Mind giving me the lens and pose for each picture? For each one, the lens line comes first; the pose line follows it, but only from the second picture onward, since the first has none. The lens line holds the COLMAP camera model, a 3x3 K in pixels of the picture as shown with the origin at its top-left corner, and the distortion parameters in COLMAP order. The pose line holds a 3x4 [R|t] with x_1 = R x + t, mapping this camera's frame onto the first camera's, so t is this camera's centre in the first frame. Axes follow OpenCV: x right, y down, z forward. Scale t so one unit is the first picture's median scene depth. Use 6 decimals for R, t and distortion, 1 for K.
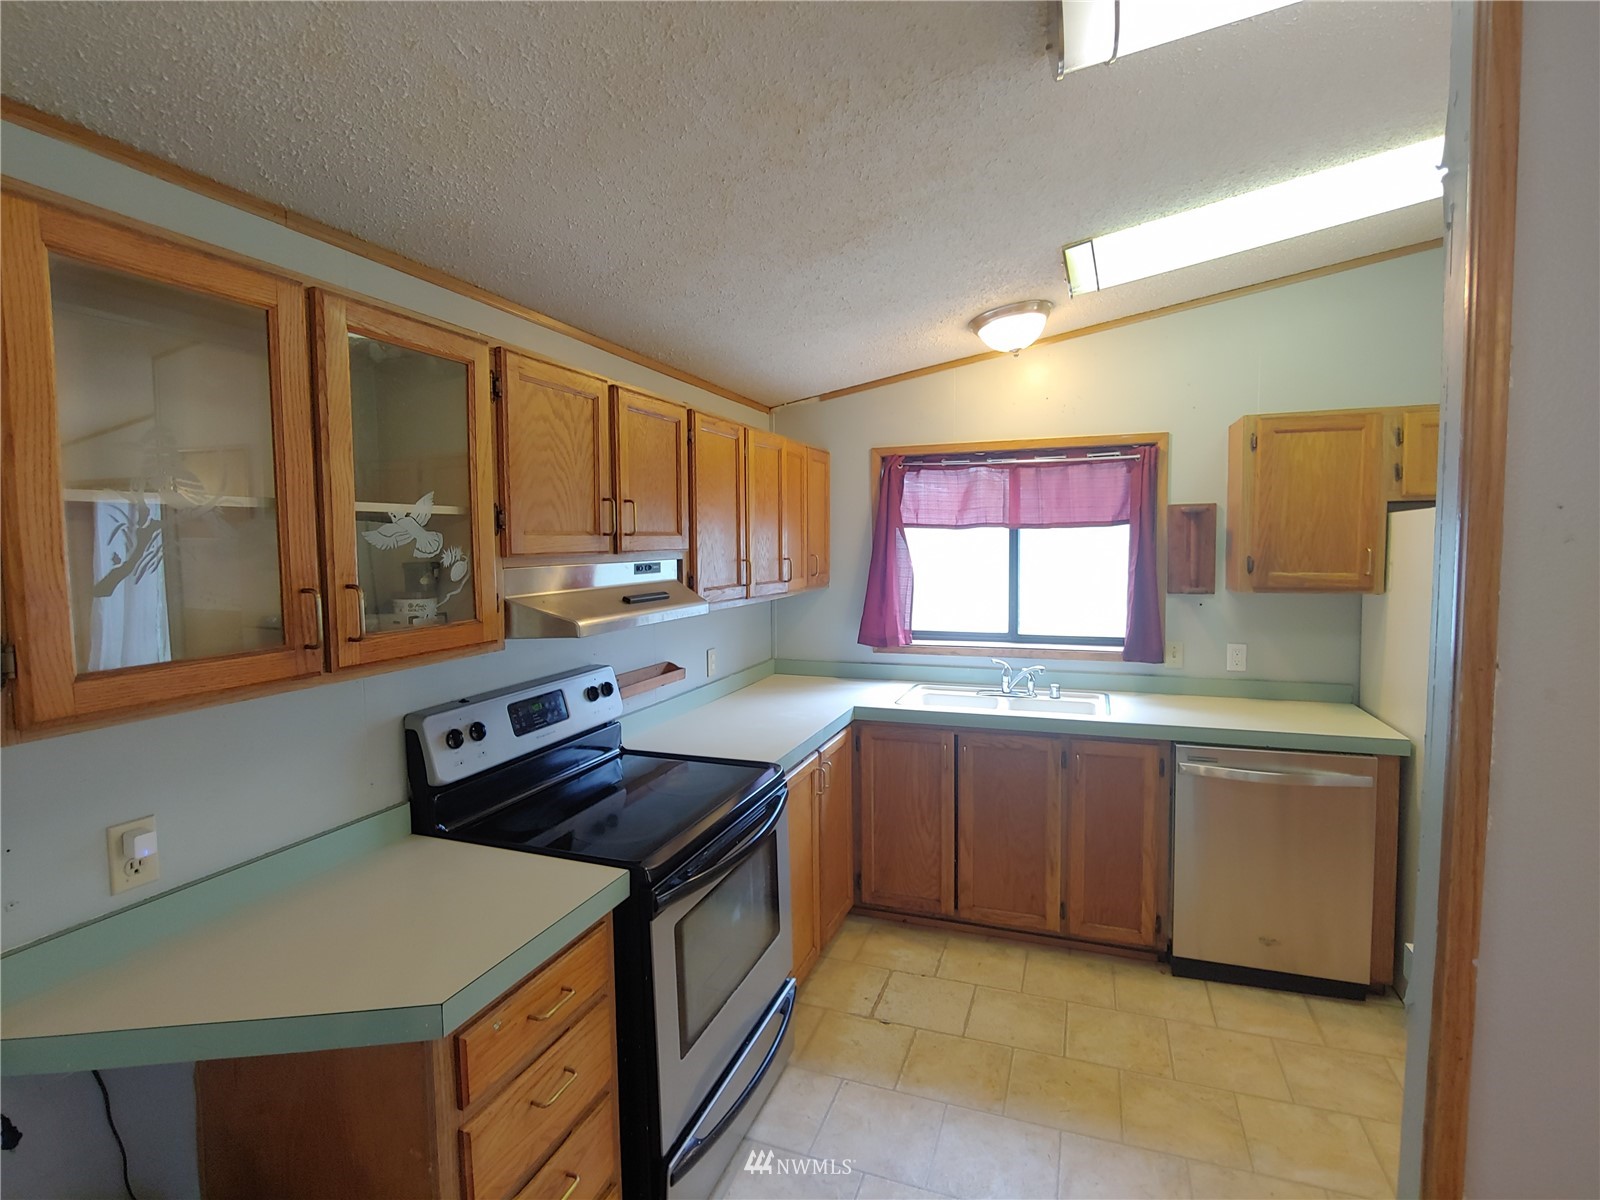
lens RADIAL K [[762.1, 0, 792.4], [0, 762.1, 585.4], [0, 0, 1]] dist [-0.019001, -0.000601]
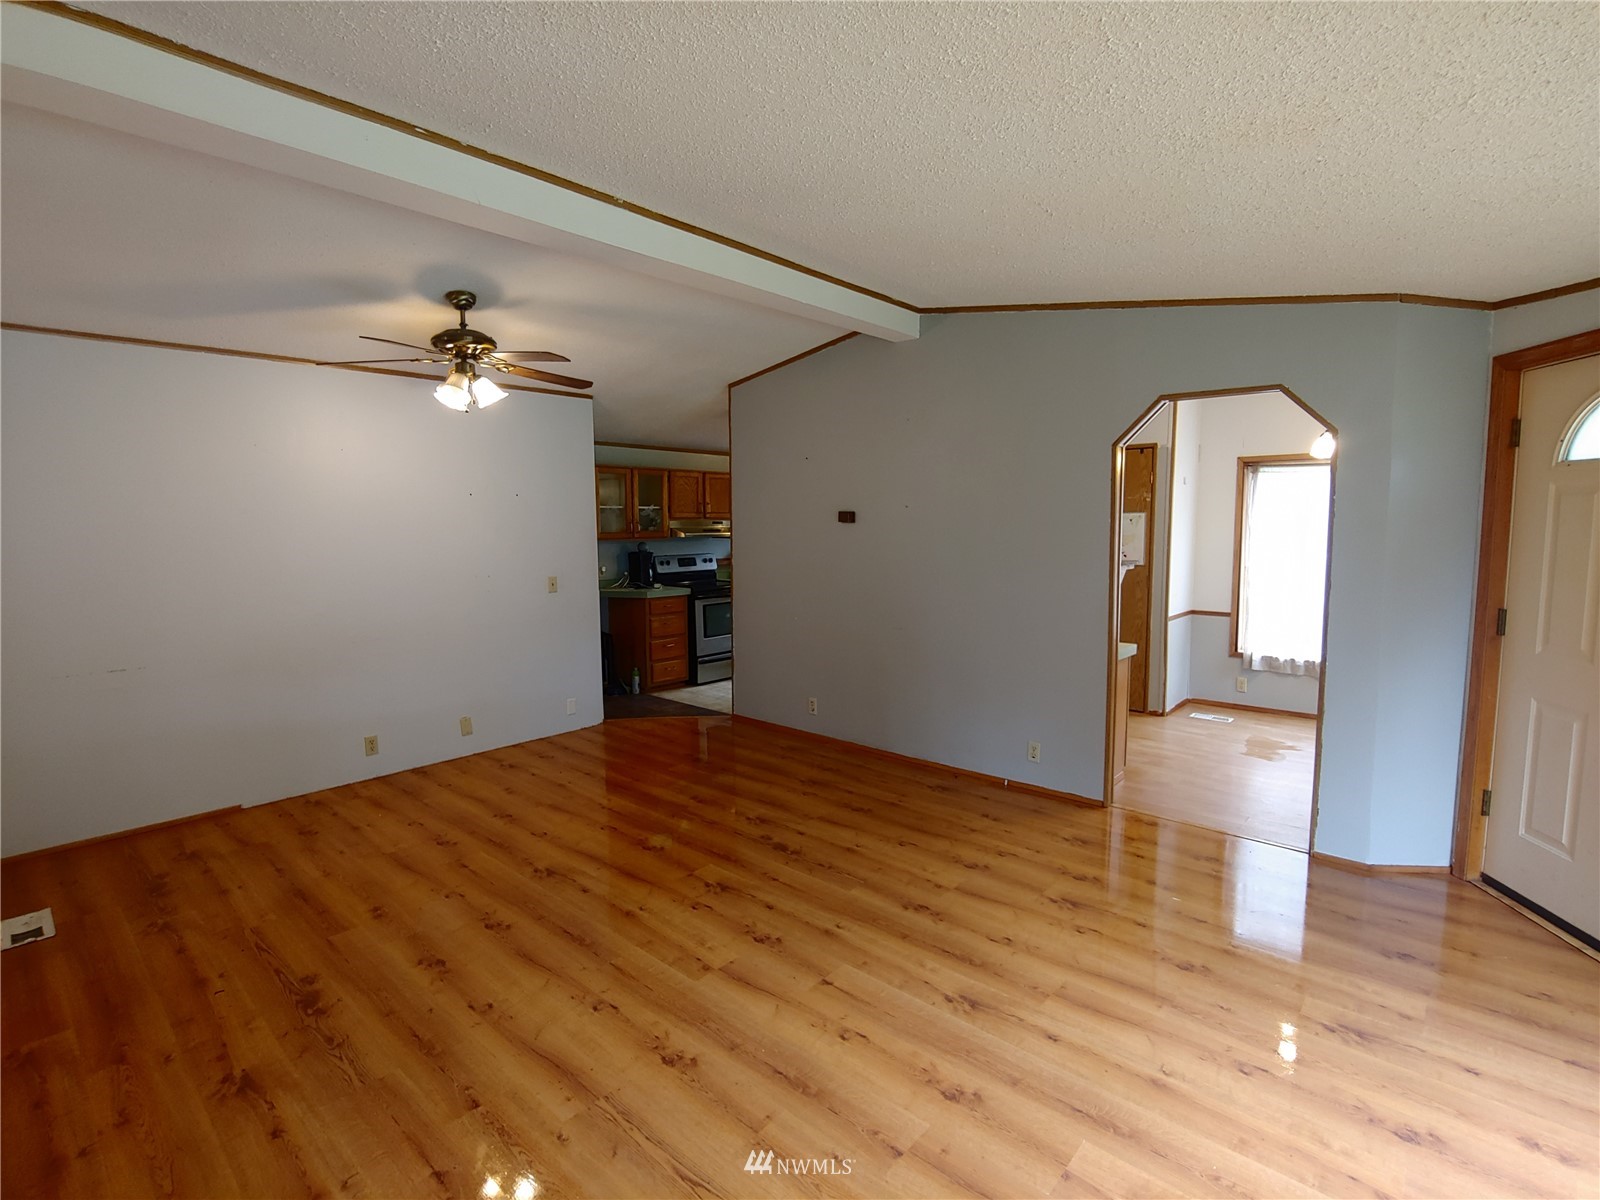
lens RADIAL K [[762.1, 0, 807.4], [0, 762.1, 591.8], [0, 0, 1]] dist [-0.019001, -0.000601]
pose [[0.935897, 0.046519, -0.349189, 1.702026], [-0.033612, 0.998512, 0.042935, 0.153523], [0.350666, -0.028446, 0.936068, -2.530305]]
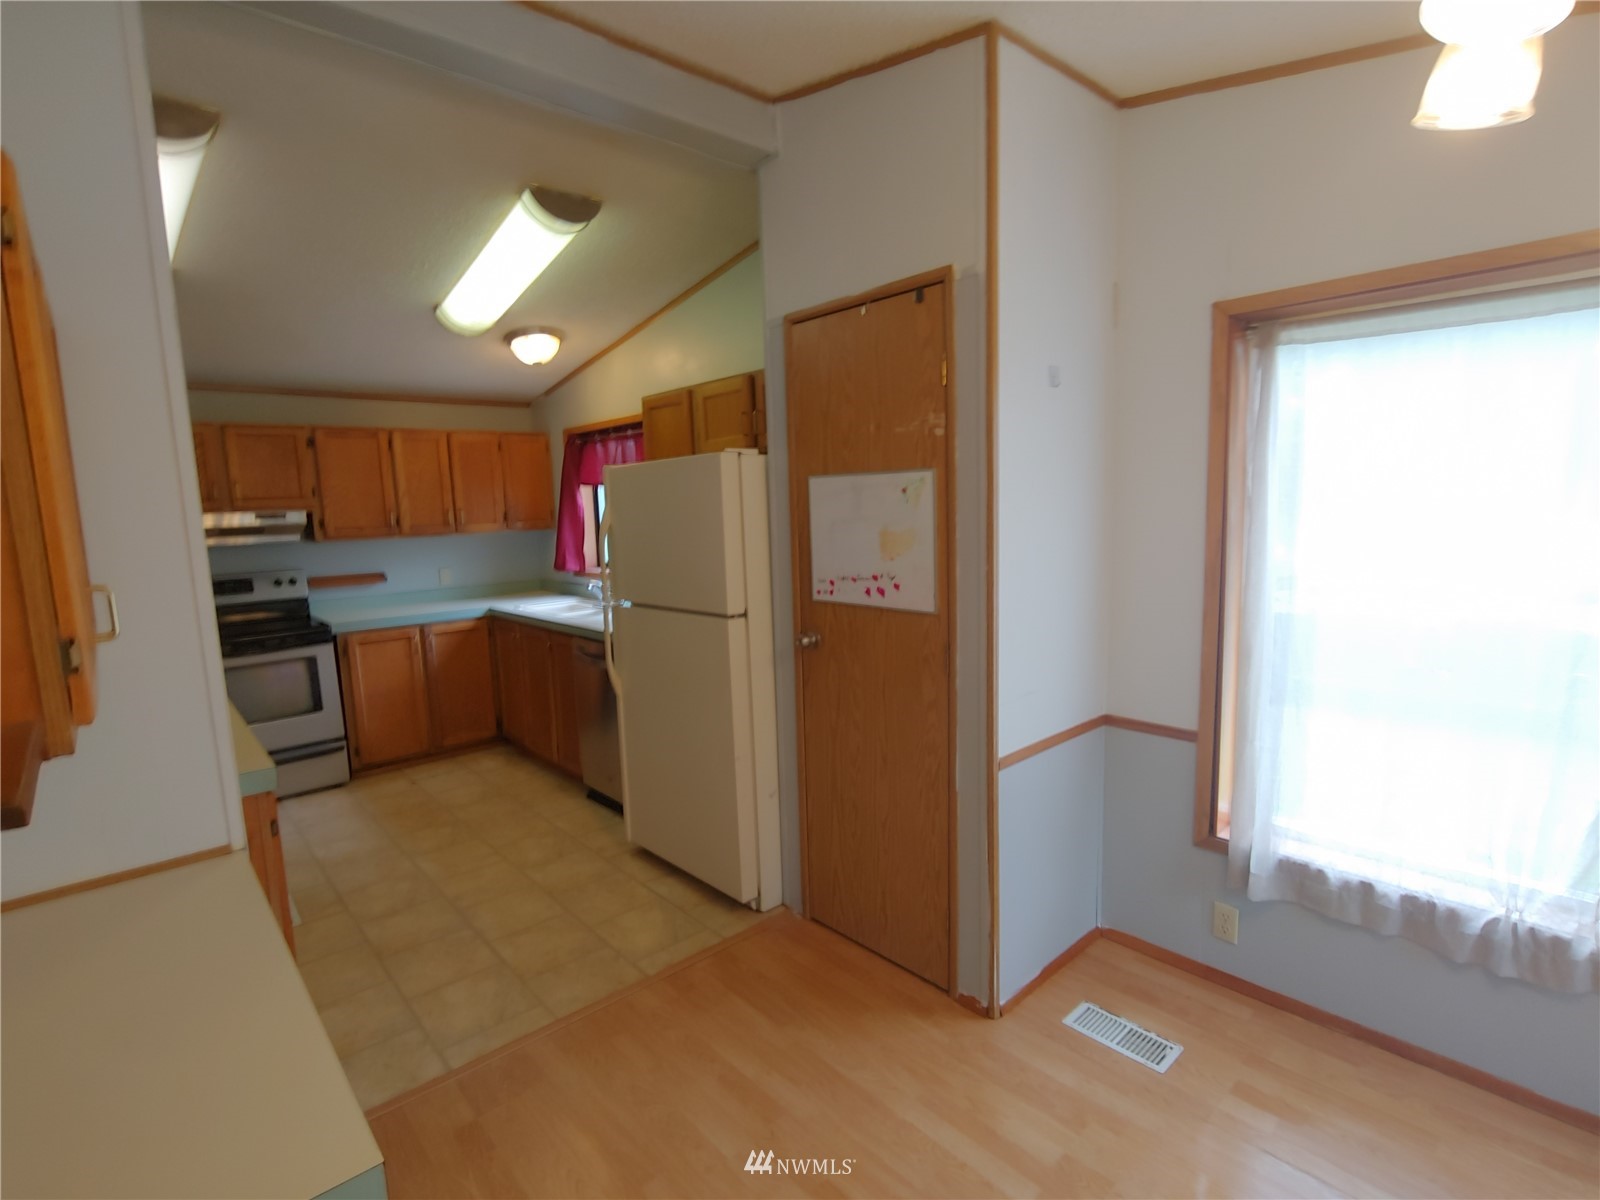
lens RADIAL K [[762.1, 0, 801.3], [0, 762.1, 605.3], [0, 0, 1]] dist [-0.019001, -0.000601]
pose [[0.893995, 0.053189, -0.444909, 2.250178], [-0.013242, 0.995632, 0.092420, 0.008505], [0.447881, -0.076732, 0.890794, -0.138432]]
